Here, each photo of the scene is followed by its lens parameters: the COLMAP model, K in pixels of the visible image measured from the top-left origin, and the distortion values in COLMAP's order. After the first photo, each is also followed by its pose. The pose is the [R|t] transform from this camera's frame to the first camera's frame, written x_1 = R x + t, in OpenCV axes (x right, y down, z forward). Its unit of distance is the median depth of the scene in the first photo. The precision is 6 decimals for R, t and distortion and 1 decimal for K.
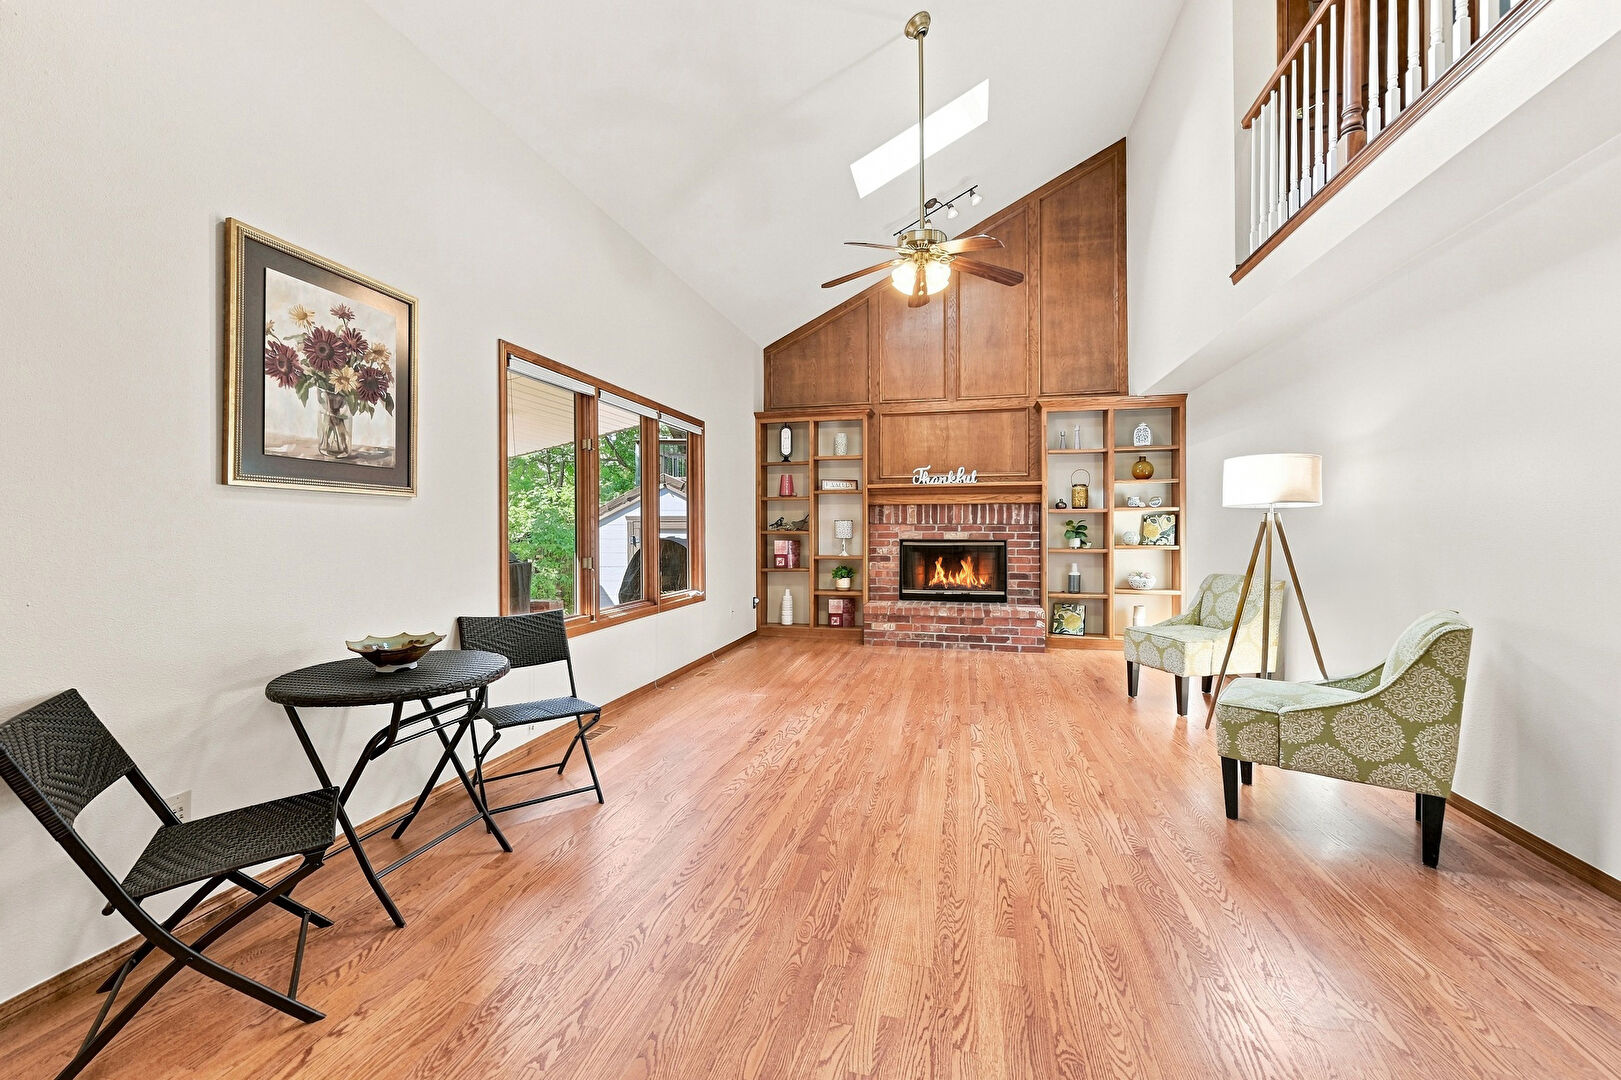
lens RADIAL K [[644.3, 0, 810.8], [0, 644.3, 533.4], [0, 0, 1]] dist [0.004713, -0.000233]
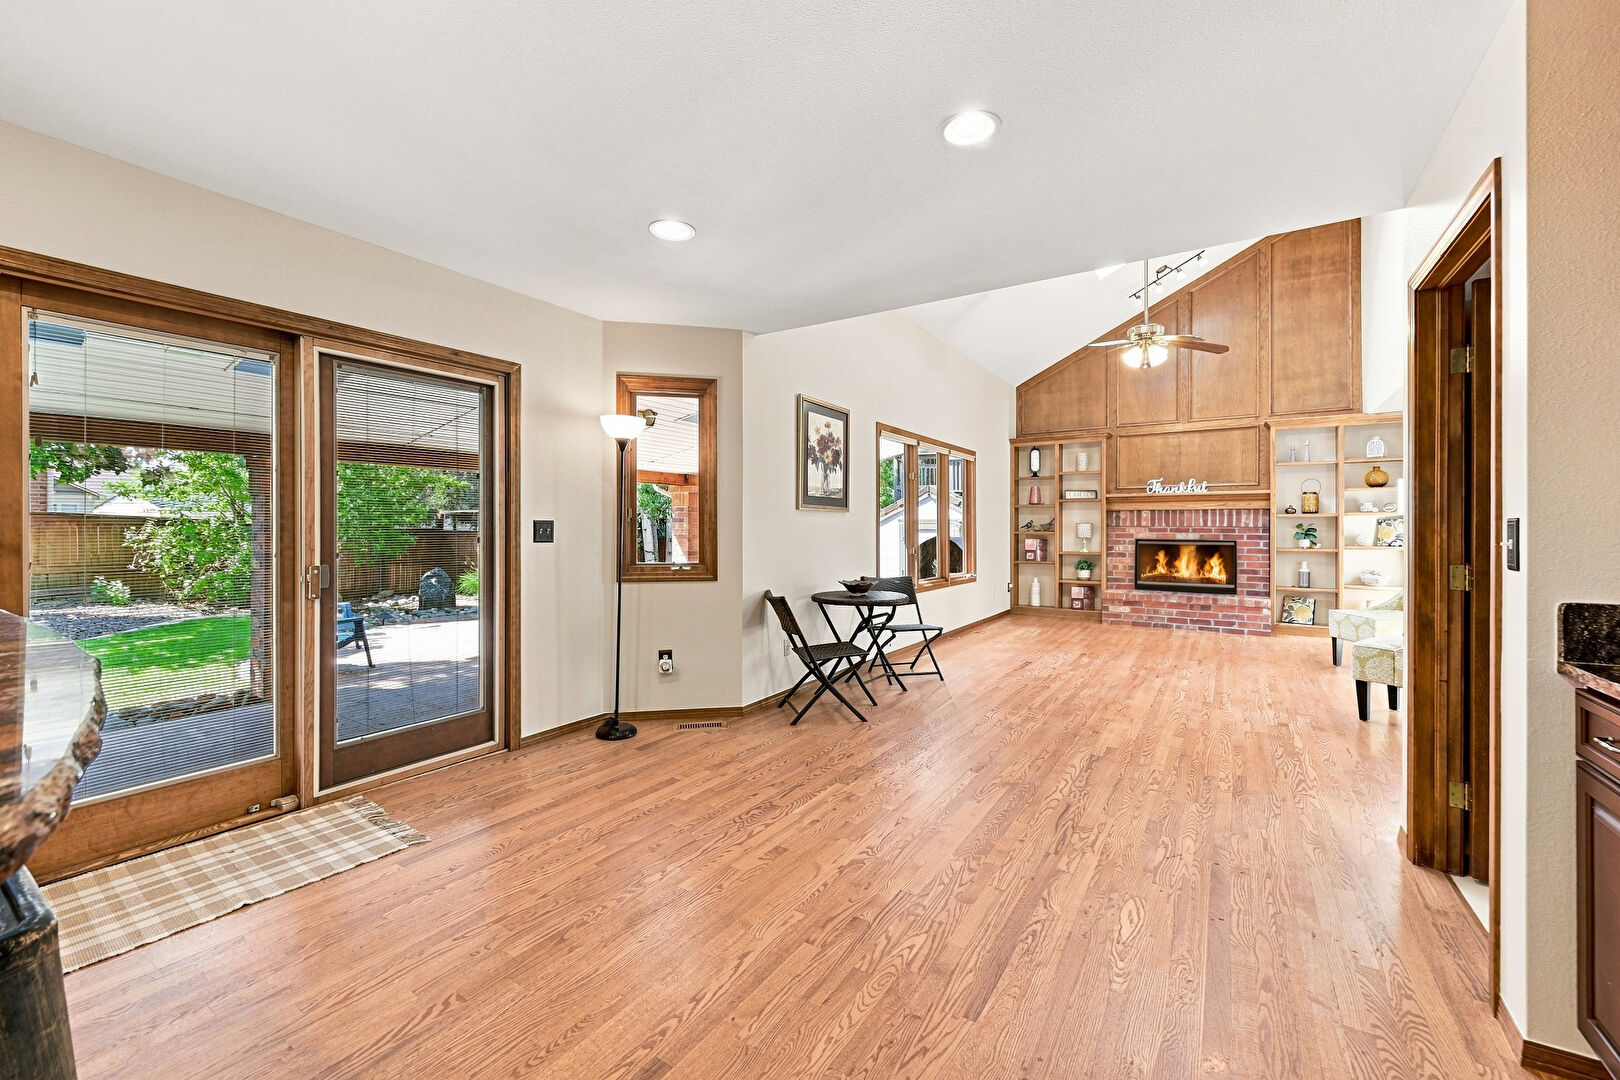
lens RADIAL K [[643.9, 0, 814.8], [0, 643.9, 528.8], [0, 0, 1]] dist [0.004713, -0.000233]
pose [[0.942921, 0.004038, -0.332992, -0.027109], [-0.006799, 0.999952, -0.007125, 0.002881], [0.332947, 0.008982, 0.942903, -0.365179]]
